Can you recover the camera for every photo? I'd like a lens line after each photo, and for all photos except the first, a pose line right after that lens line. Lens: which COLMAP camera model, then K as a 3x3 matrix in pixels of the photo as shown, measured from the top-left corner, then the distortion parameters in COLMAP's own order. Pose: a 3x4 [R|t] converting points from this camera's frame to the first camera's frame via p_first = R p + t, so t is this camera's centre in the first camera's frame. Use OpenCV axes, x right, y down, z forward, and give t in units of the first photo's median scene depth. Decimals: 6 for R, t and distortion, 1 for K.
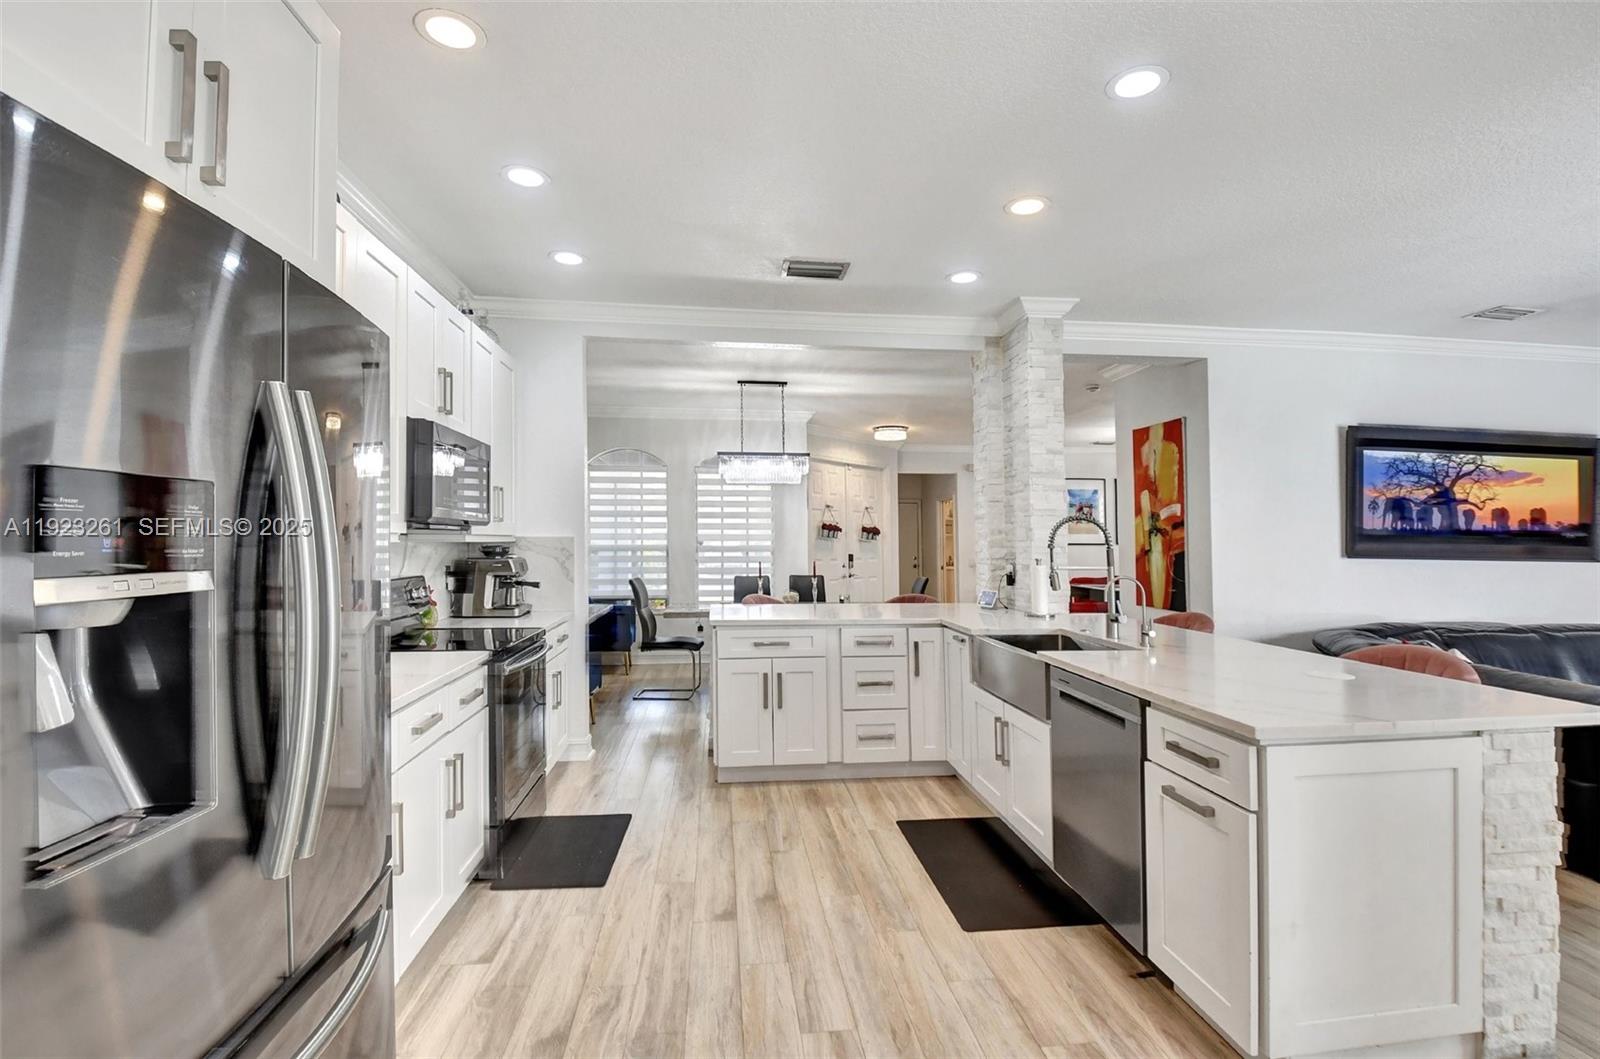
lens RADIAL K [[729.8, 0, 804.6], [0, 729.8, 534.5], [0, 0, 1]] dist [-0.003159, -0.000695]
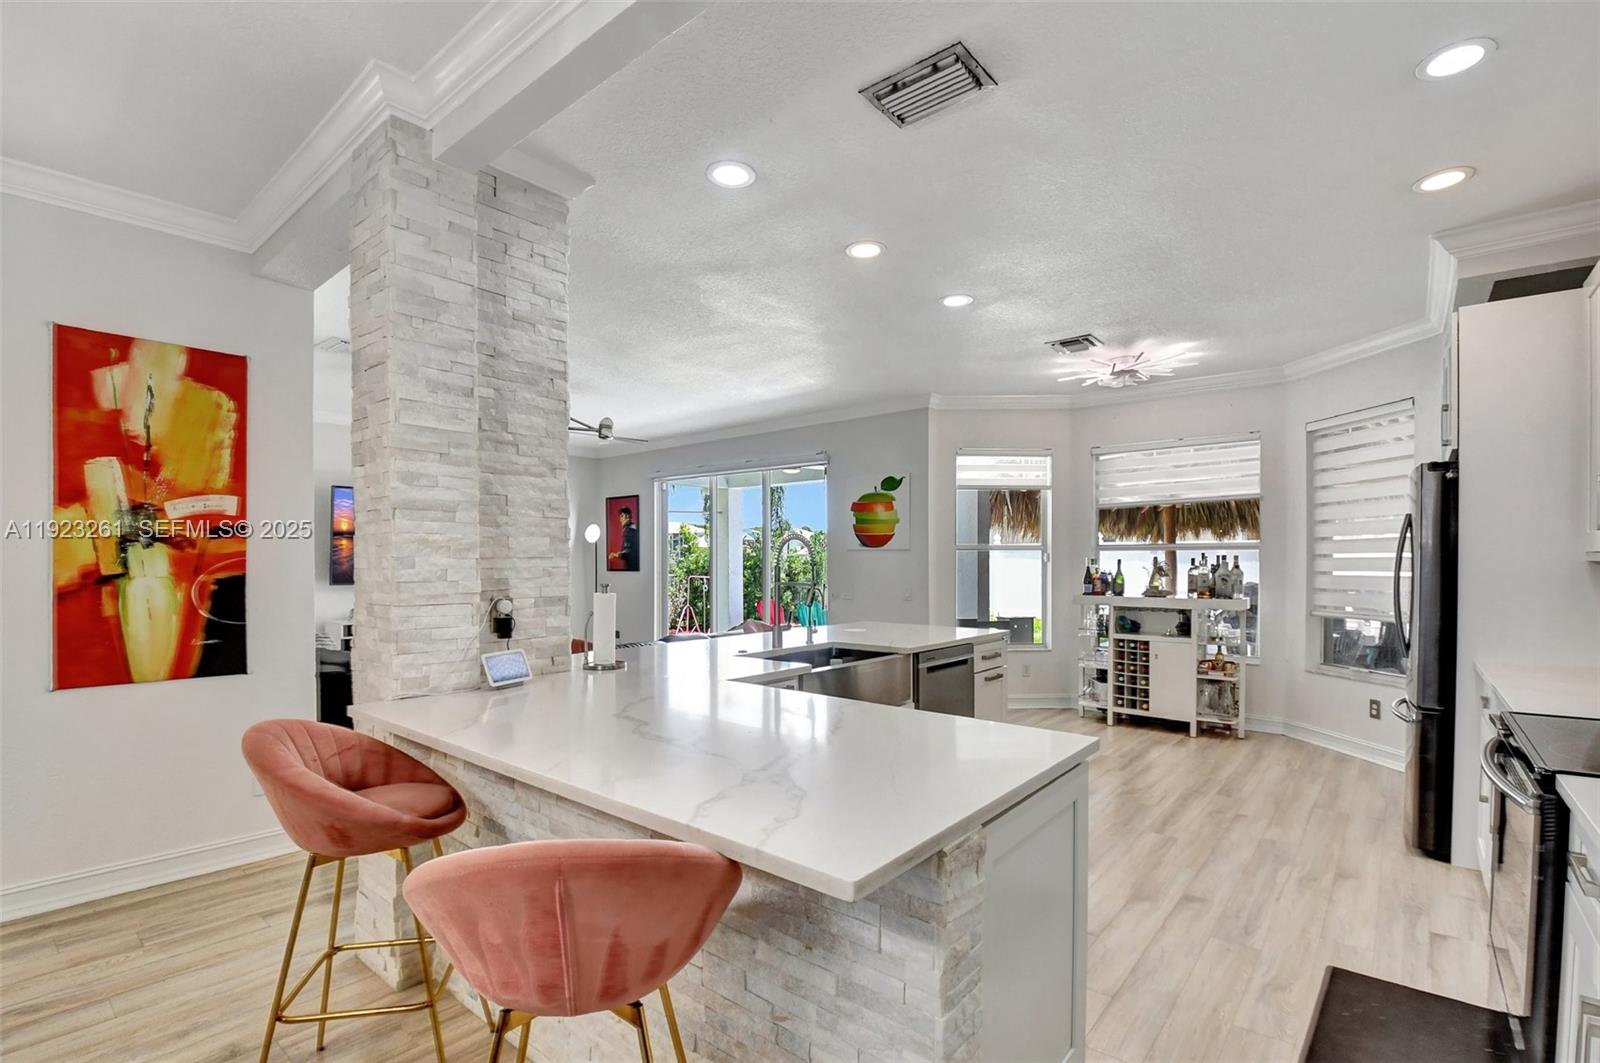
lens RADIAL K [[729.8, 0, 806.7], [0, 729.8, 538.7], [0, 0, 1]] dist [-0.003159, -0.000695]
pose [[-0.688962, 0.013695, 0.724668, -0.247920], [-0.012953, 0.999429, -0.031203, 0.005988], [-0.724682, -0.030884, -0.688391, 1.059457]]
